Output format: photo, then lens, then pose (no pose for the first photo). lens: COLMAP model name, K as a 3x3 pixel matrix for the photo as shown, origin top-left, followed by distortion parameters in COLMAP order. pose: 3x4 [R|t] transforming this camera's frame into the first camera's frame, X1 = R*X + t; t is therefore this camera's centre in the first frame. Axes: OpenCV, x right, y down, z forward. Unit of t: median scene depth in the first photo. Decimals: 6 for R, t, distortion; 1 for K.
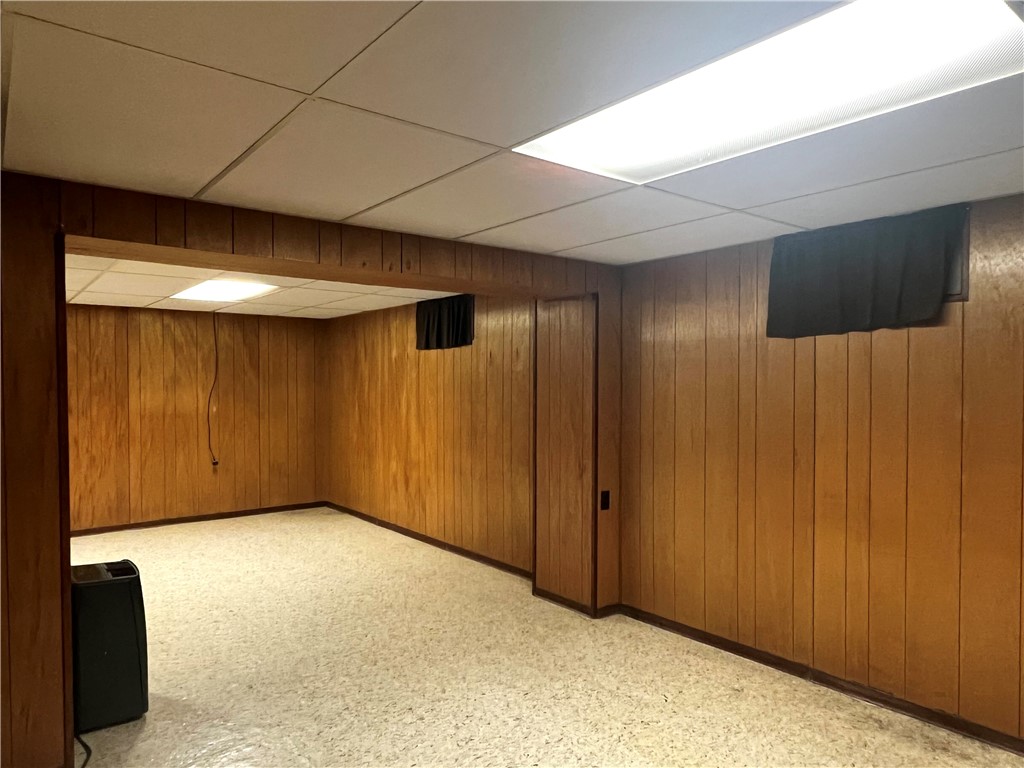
lens RADIAL K [[680.8, 0, 512.0], [0, 680.8, 384.0], [0, 0, 1]] dist [-0.000274, 0.000061]
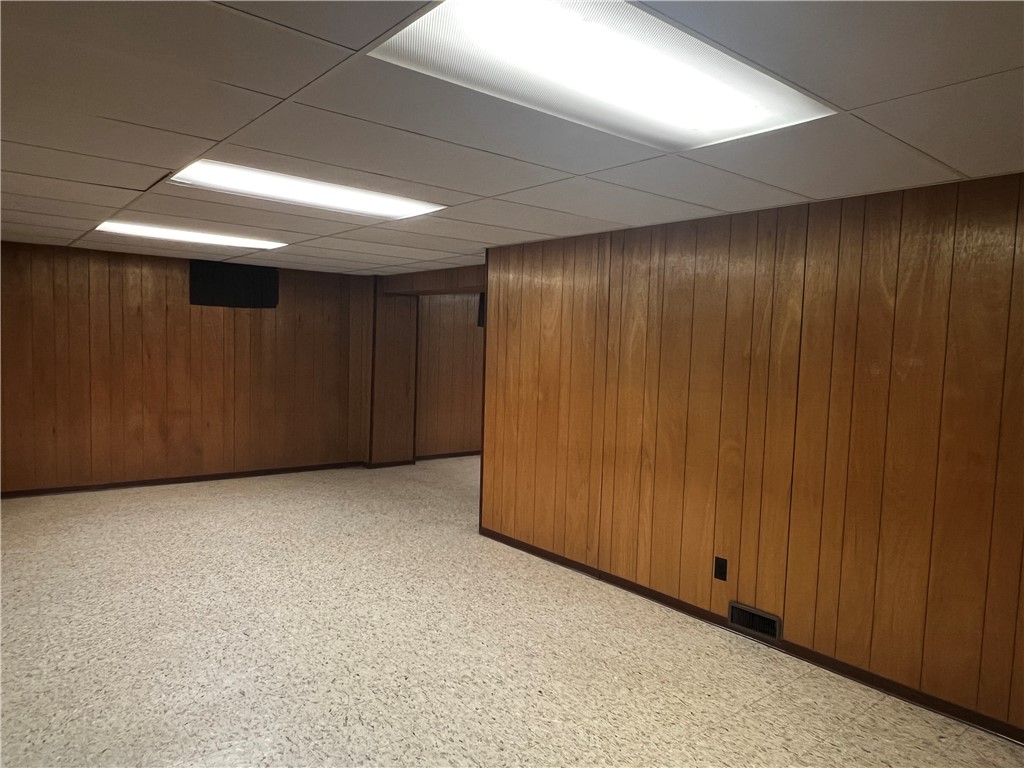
lens RADIAL K [[680.8, 0, 512.0], [0, 680.8, 384.0], [0, 0, 1]] dist [-0.000274, 0.000061]
pose [[-0.013734, -0.058567, 0.998189, -1.329689], [-0.024321, 0.998007, 0.058221, -0.000460], [-0.999610, -0.023477, -0.015131, 0.568297]]
